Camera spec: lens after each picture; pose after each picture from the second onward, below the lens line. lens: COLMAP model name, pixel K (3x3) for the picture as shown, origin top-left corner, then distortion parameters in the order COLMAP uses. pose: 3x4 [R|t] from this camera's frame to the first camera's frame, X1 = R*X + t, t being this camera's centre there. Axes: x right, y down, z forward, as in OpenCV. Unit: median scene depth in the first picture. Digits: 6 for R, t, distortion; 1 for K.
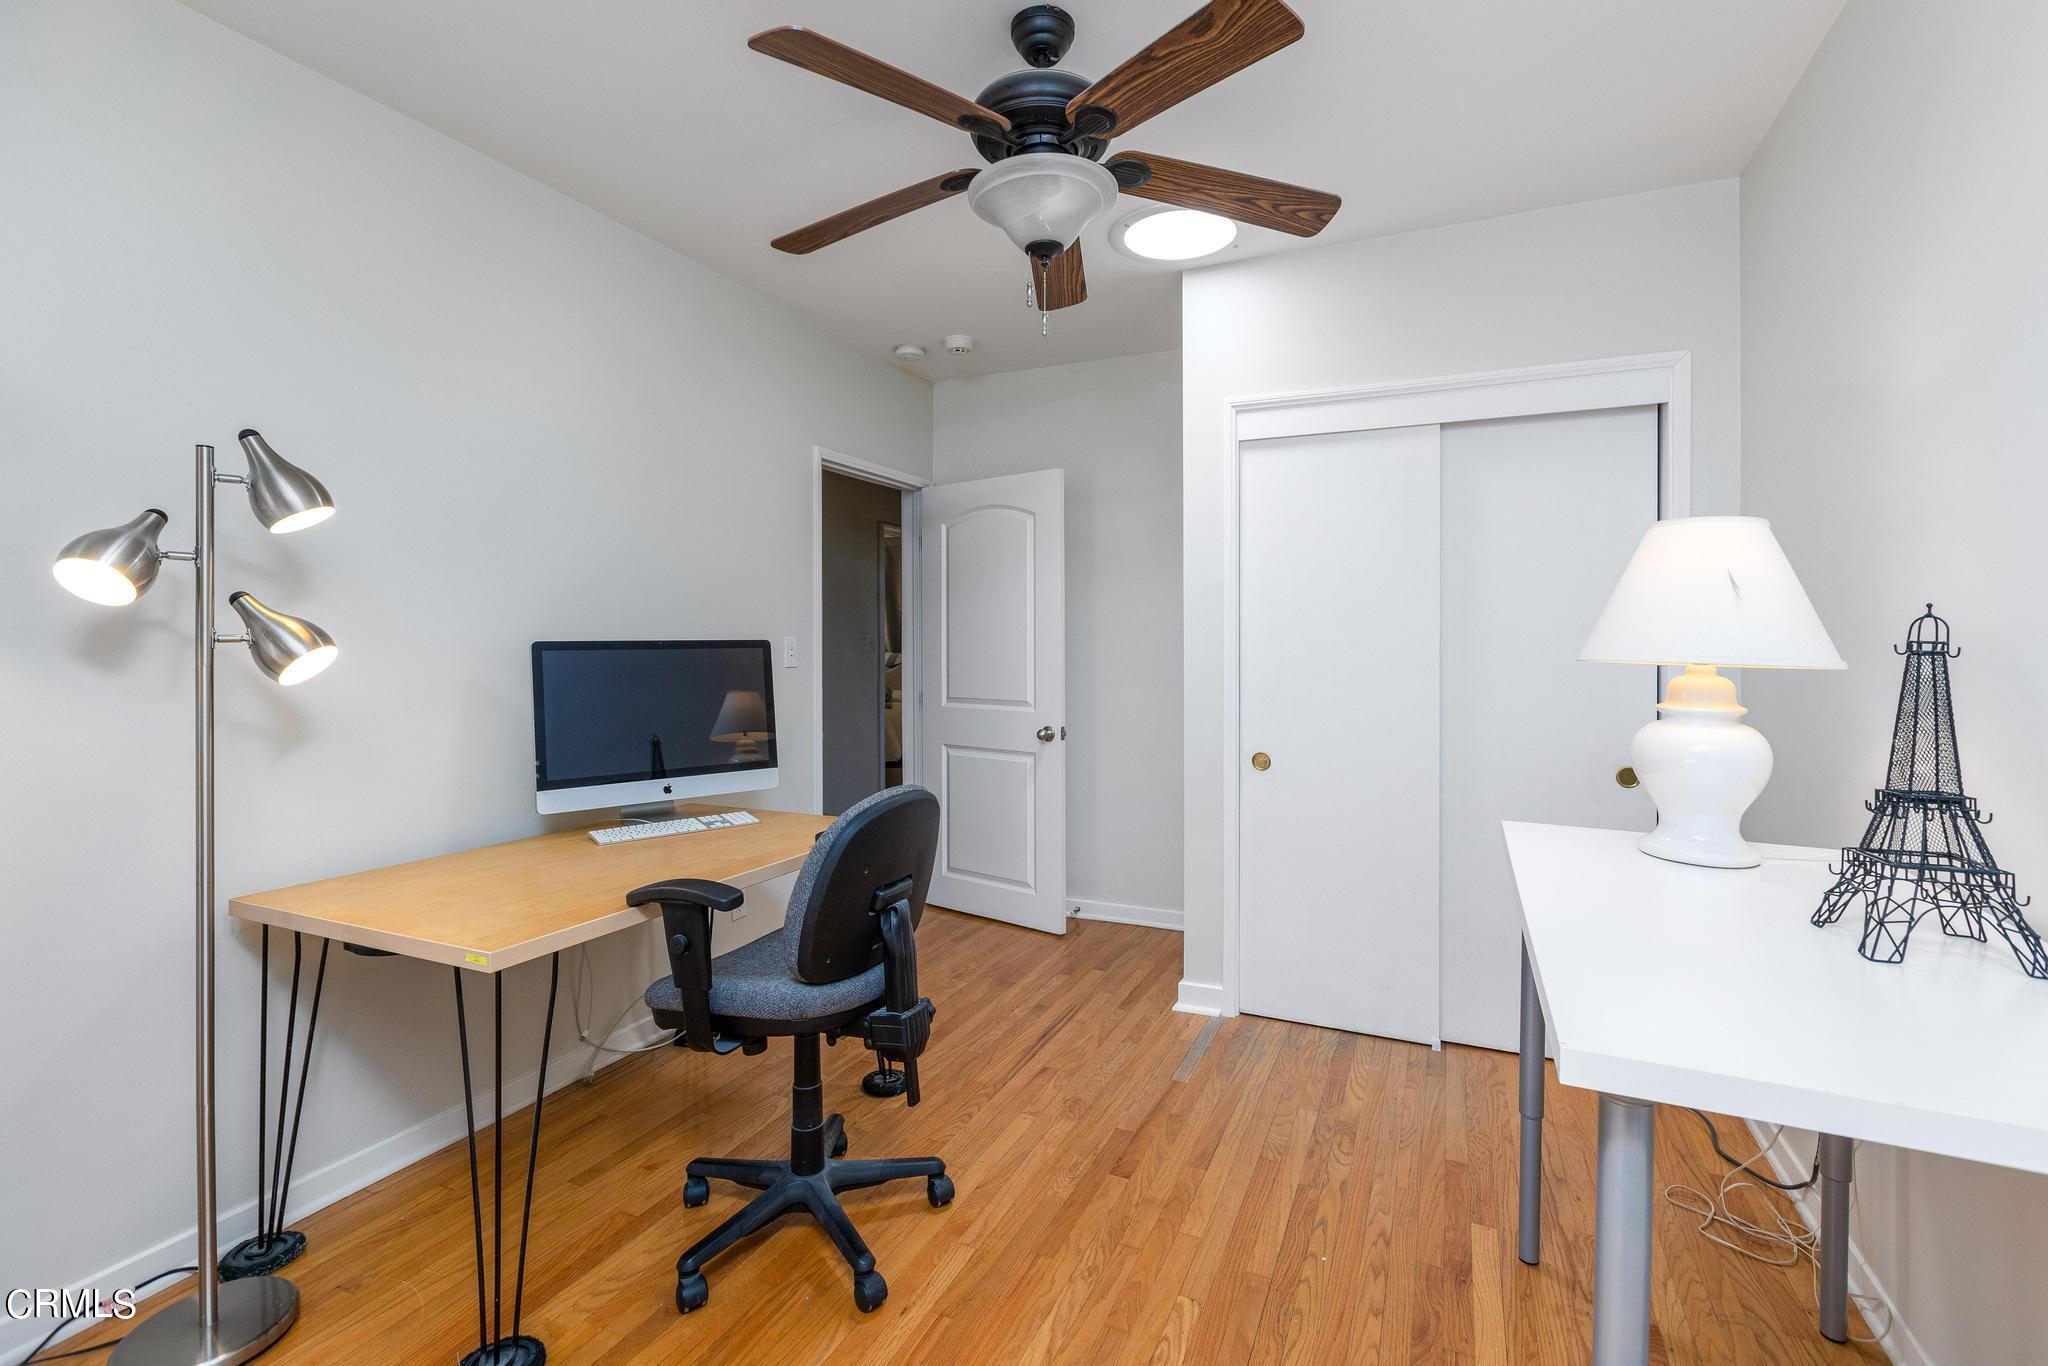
lens RADIAL K [[930.6, 0, 1025.0], [0, 930.6, 667.9], [0, 0, 1]] dist [0.000845, -0.000444]
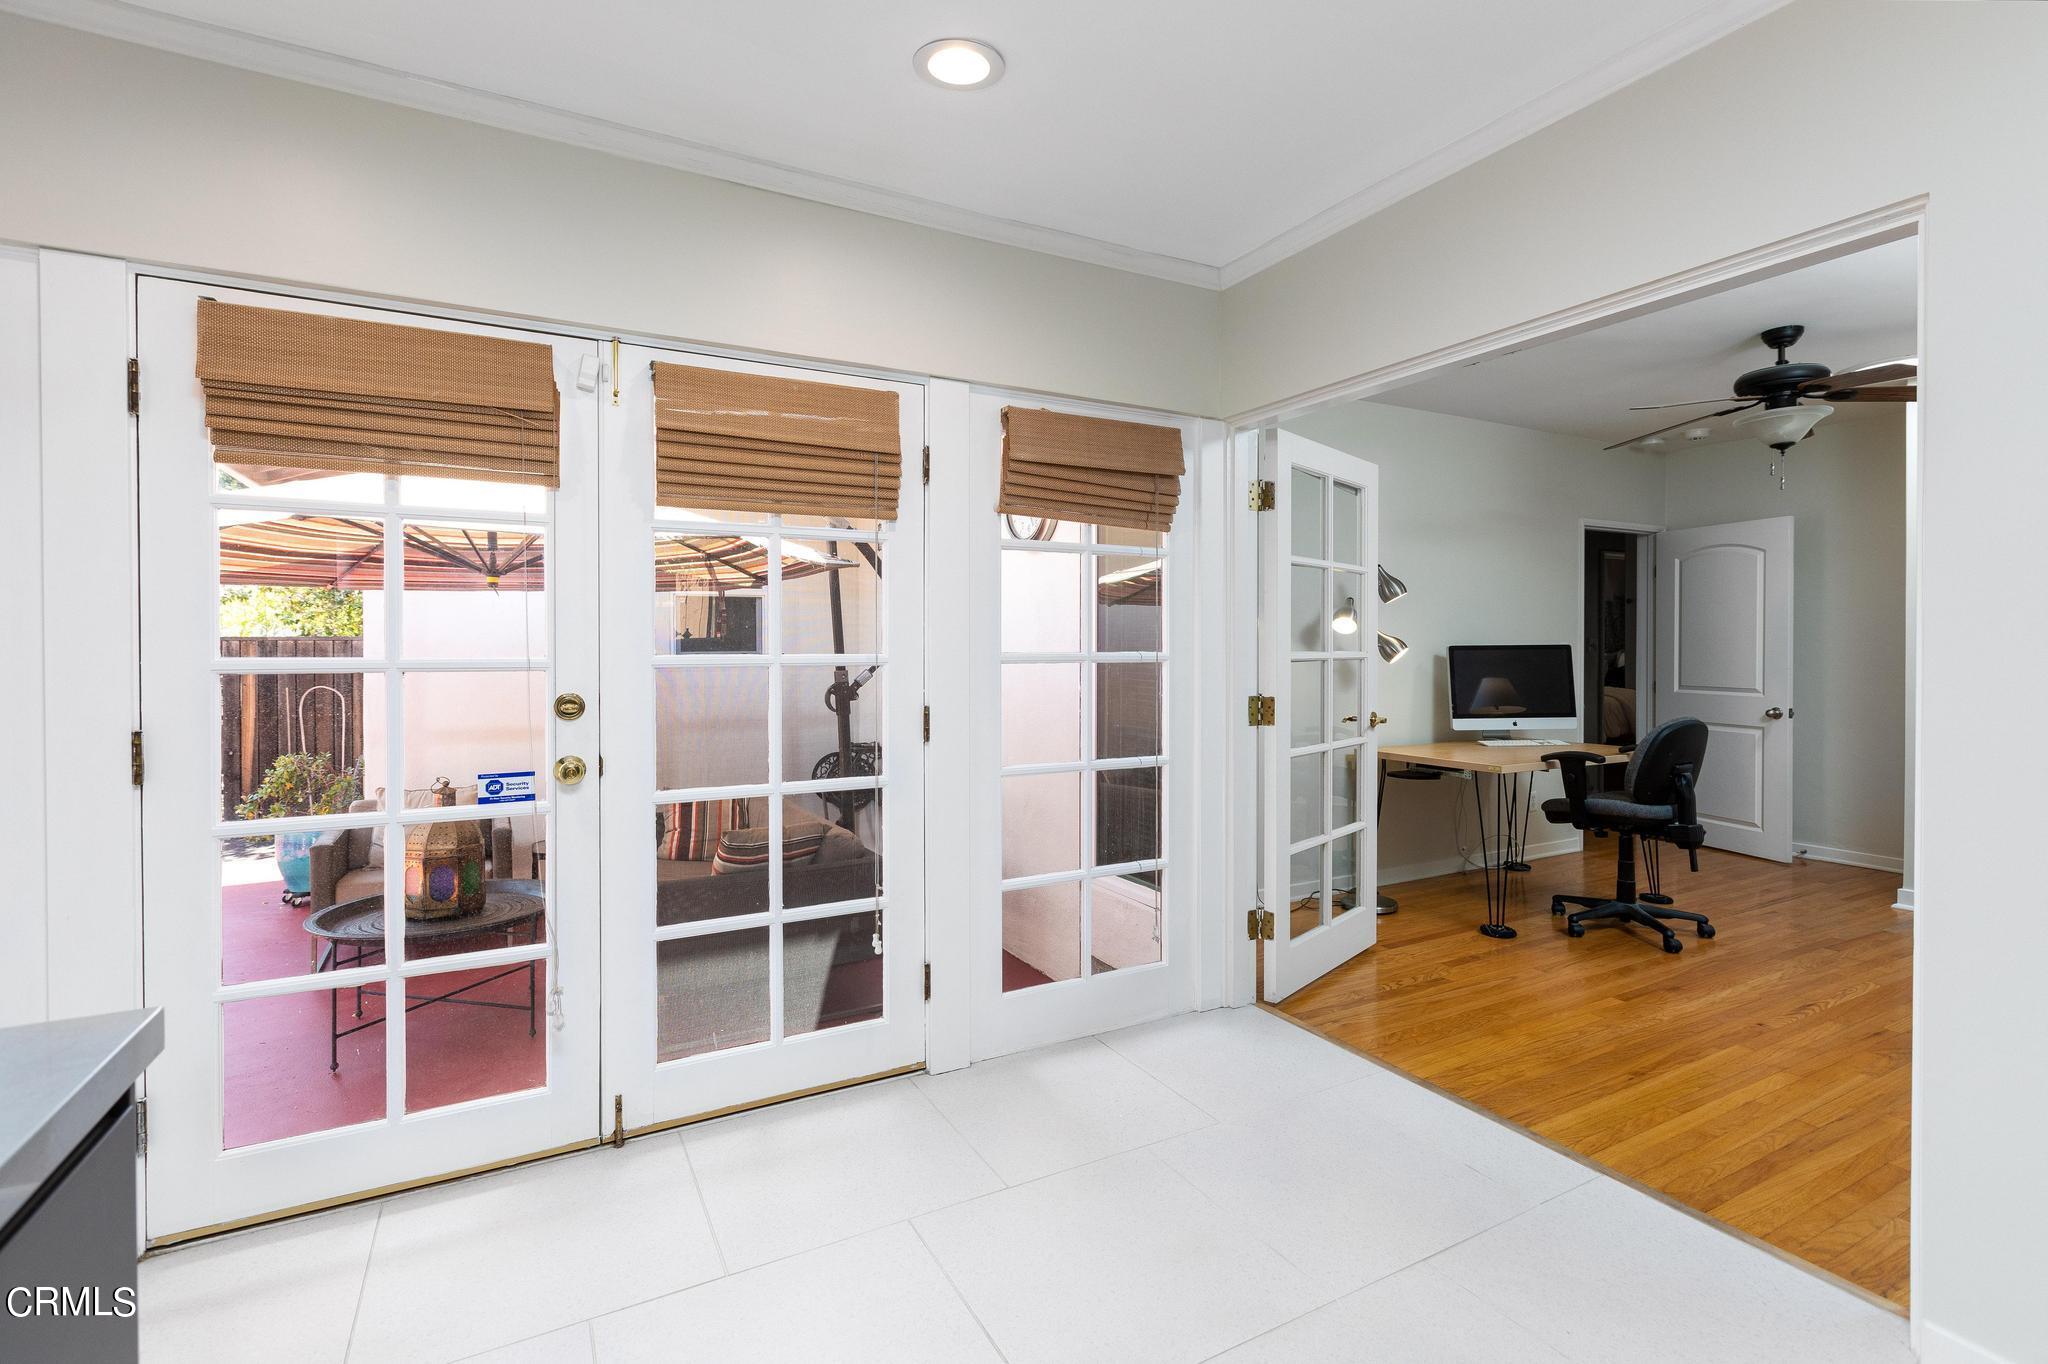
lens RADIAL K [[930.6, 0, 983.6], [0, 930.6, 668.2], [0, 0, 1]] dist [0.000845, -0.000444]
pose [[0.782713, 0.009907, -0.622303, -0.046873], [-0.012379, 0.999923, 0.000350, 0.025861], [0.622259, 0.007430, 0.782776, -1.013012]]
